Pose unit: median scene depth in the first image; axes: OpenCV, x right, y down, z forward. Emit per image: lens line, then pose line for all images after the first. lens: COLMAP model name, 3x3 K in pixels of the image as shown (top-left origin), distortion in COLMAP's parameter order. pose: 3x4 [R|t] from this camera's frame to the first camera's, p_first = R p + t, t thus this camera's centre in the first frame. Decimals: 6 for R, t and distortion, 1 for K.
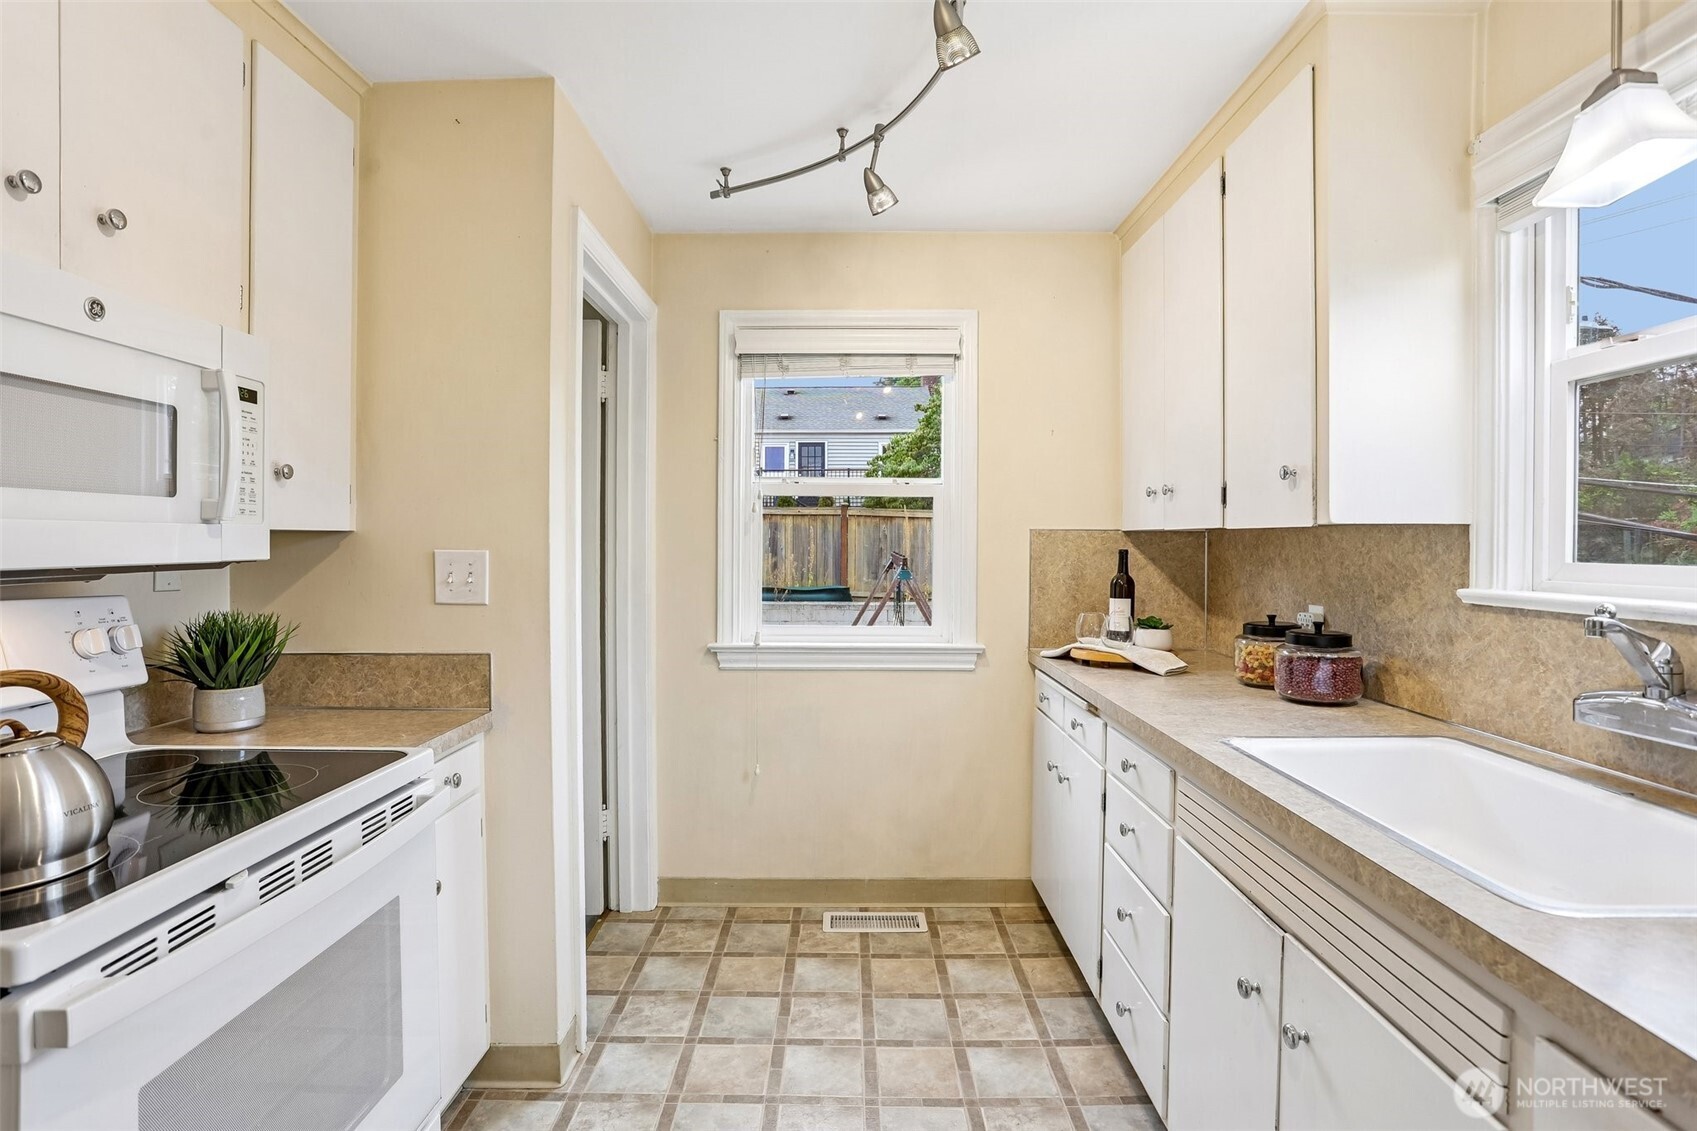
lens RADIAL K [[850.4, 0, 844.7], [0, 850.4, 551.4], [0, 0, 1]] dist [-0.073598, 0.042639]
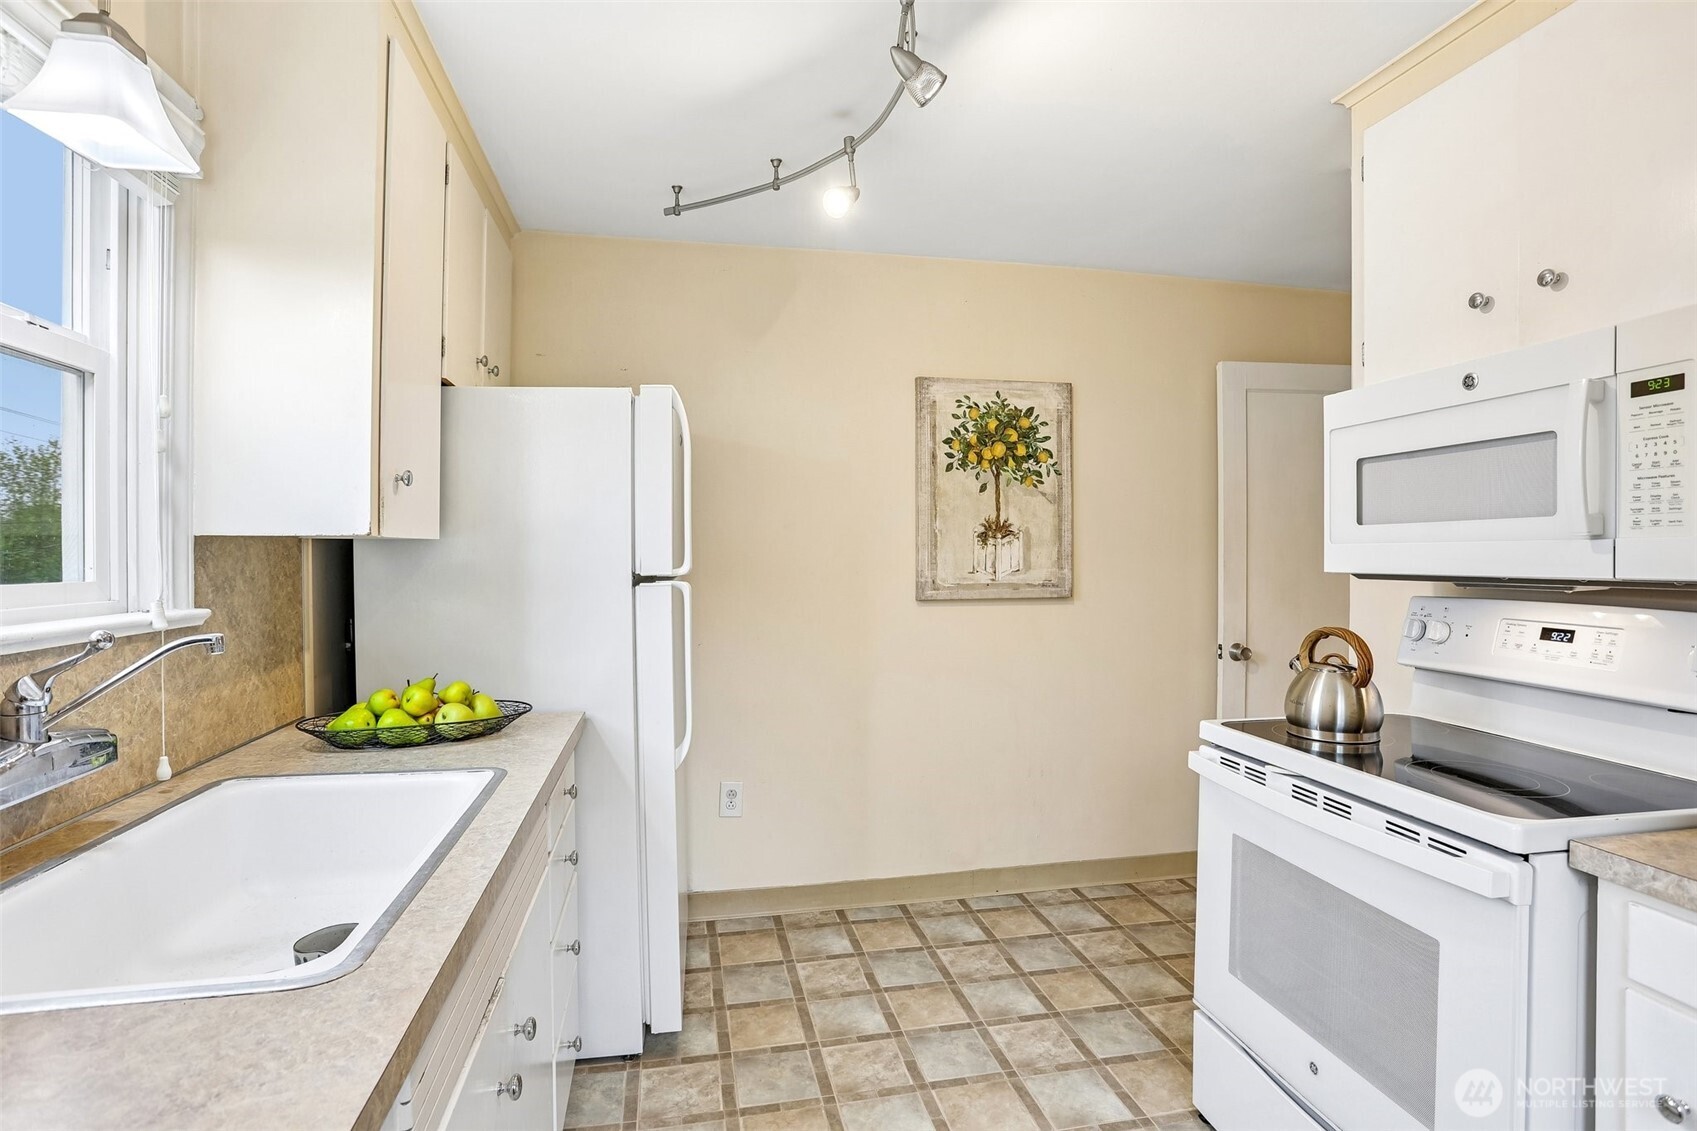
lens RADIAL K [[850.4, 0, 844.7], [0, 850.4, 551.4], [0, 0, 1]] dist [-0.073598, 0.042639]
pose [[-0.979885, -0.000887, -0.199560, 0.188519], [-0.002536, 0.999965, 0.008008, -0.015342], [0.199545, 0.008353, -0.979853, 1.141103]]
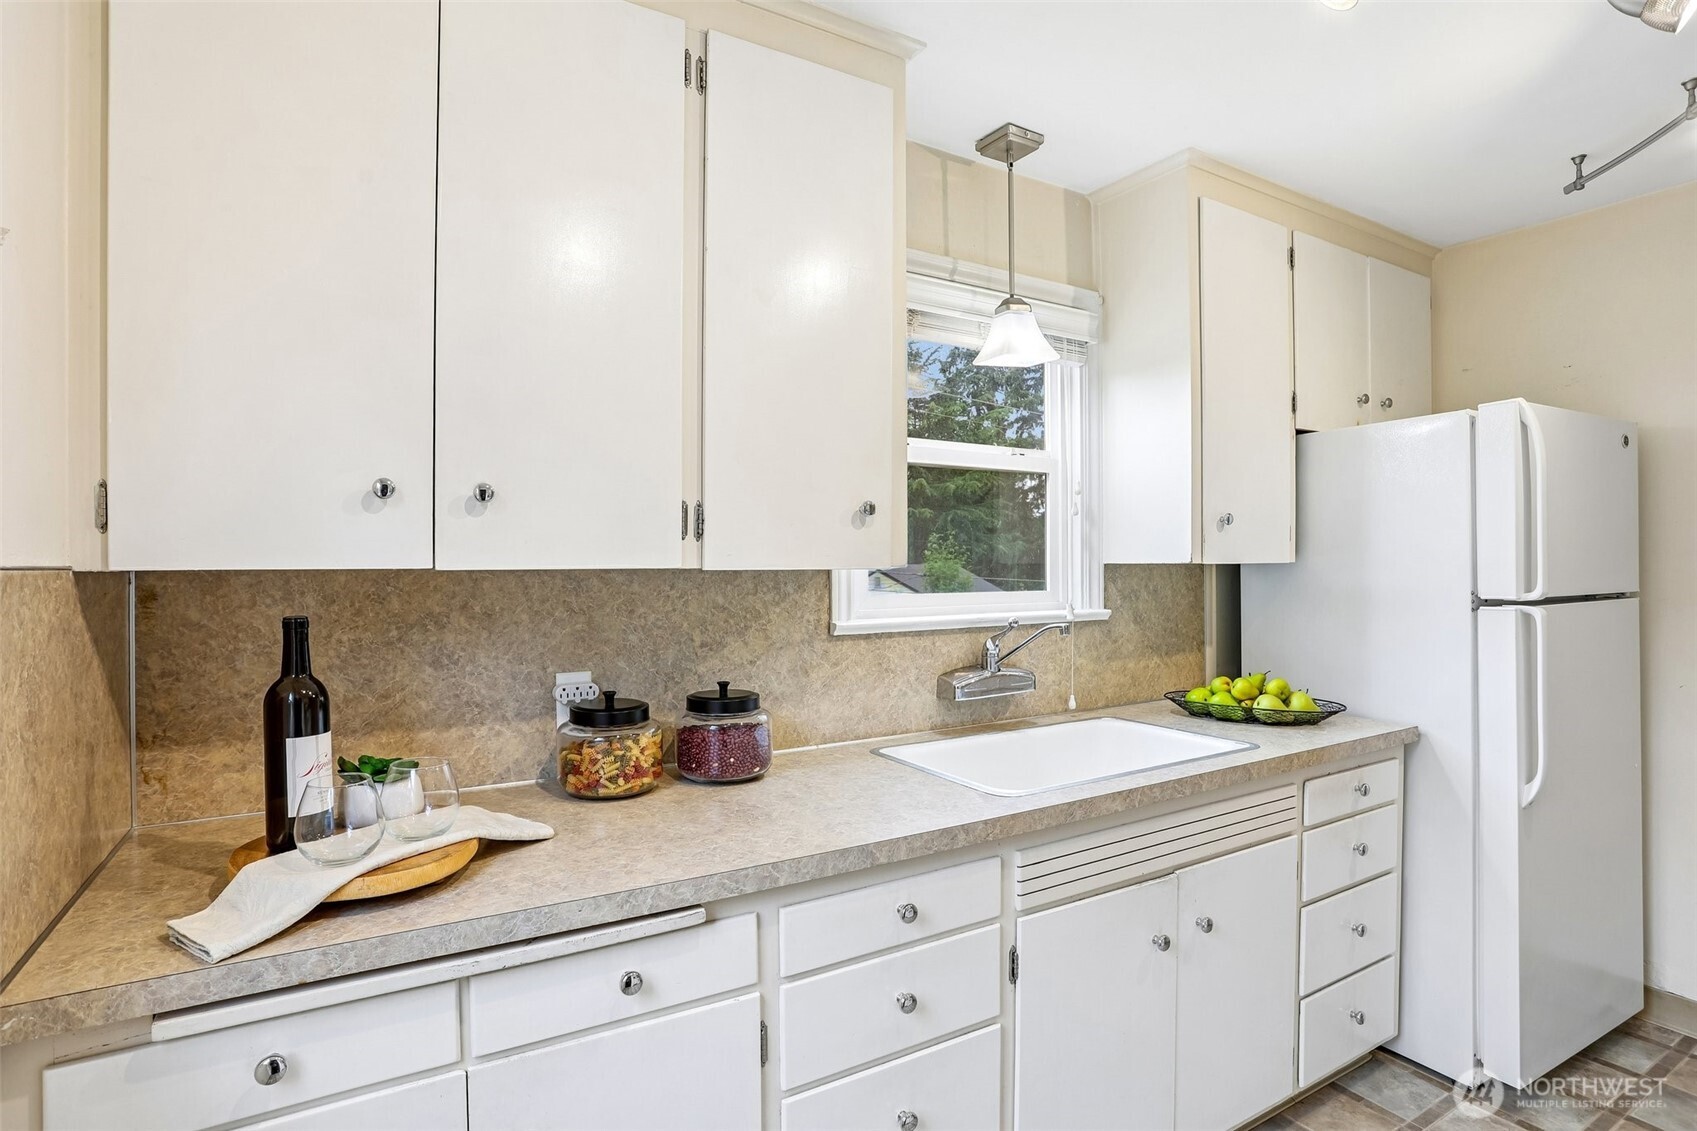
lens RADIAL K [[850.4, 0, 844.7], [0, 850.4, 551.4], [0, 0, 1]] dist [-0.073598, 0.042639]
pose [[-0.518826, 0.011255, 0.854806, -0.202462], [0.012636, 0.999905, -0.005496, -0.036261], [-0.854787, 0.007950, -0.518919, 1.239962]]
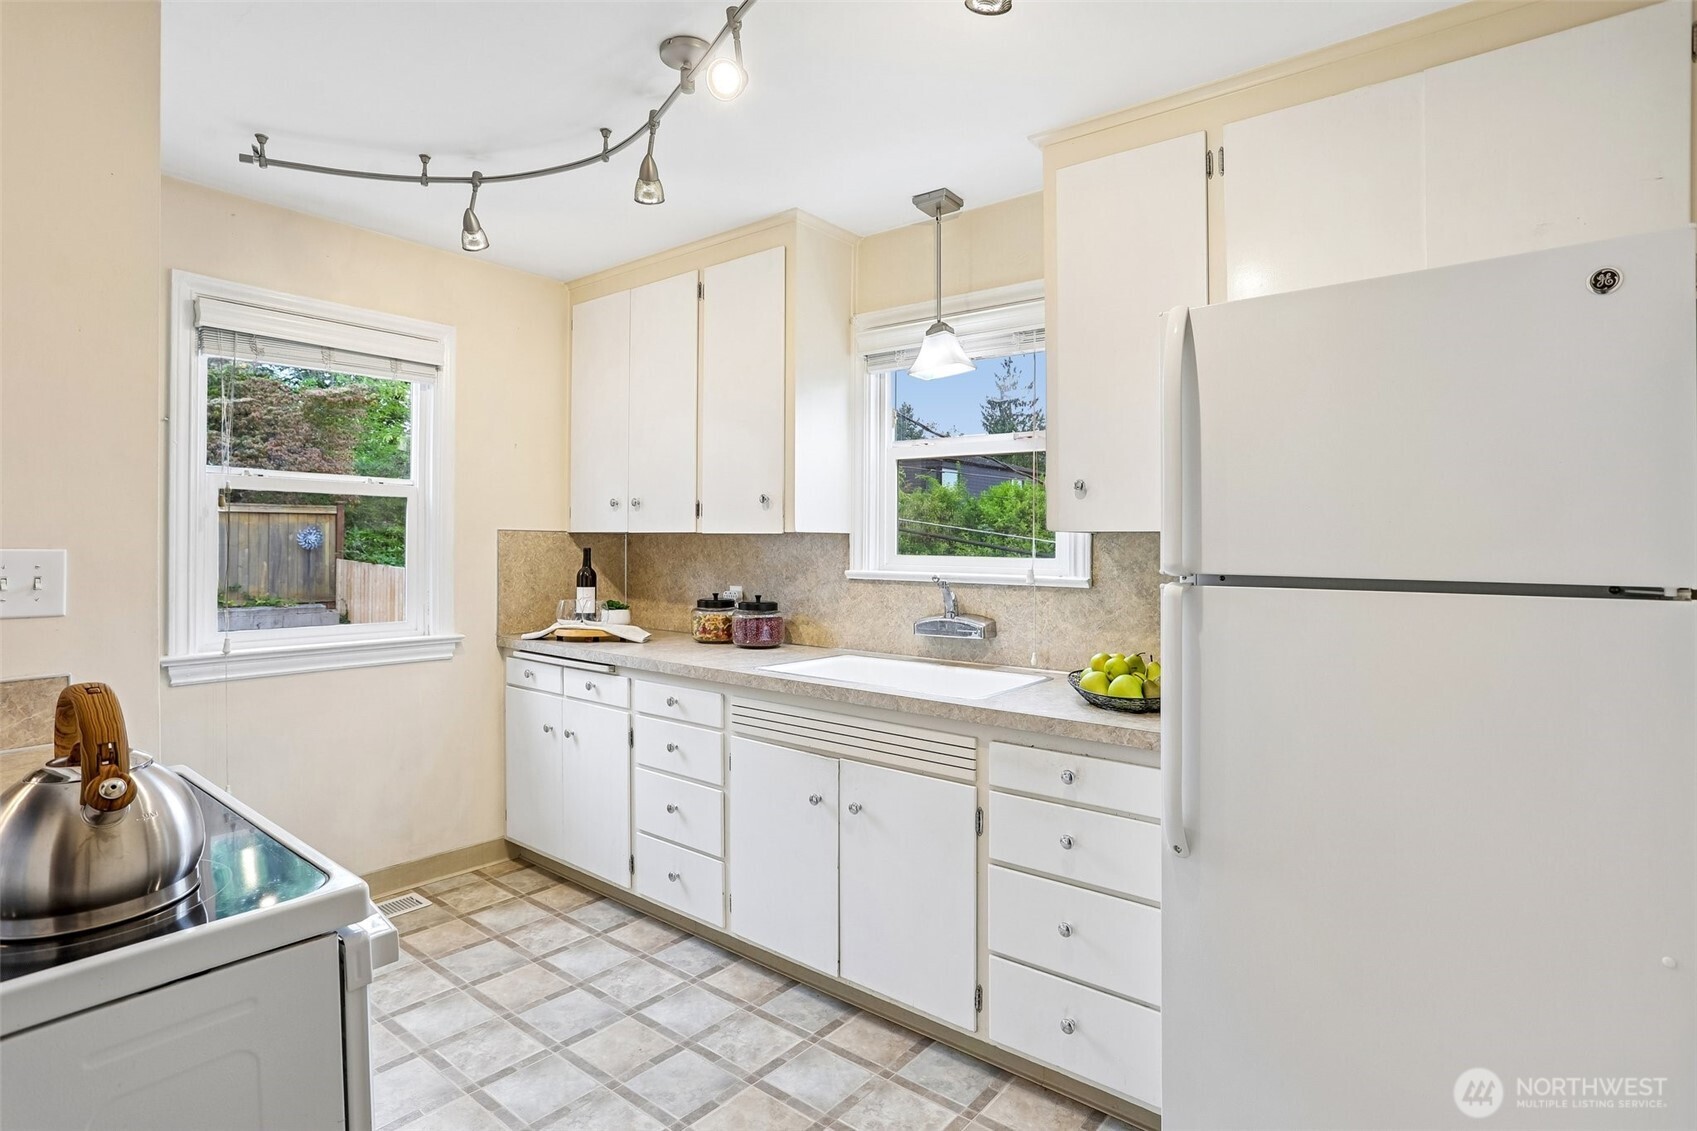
lens RADIAL K [[848.5, 0, 848.5], [0, 848.5, 565.5], [0, 0, 1]] dist [-0.079910, 0.043857]
pose [[0.613956, -0.015085, 0.789196, -0.519245], [-0.000113, 0.999816, 0.019200, 0.000303], [-0.789341, -0.011877, 0.613841, -0.081014]]
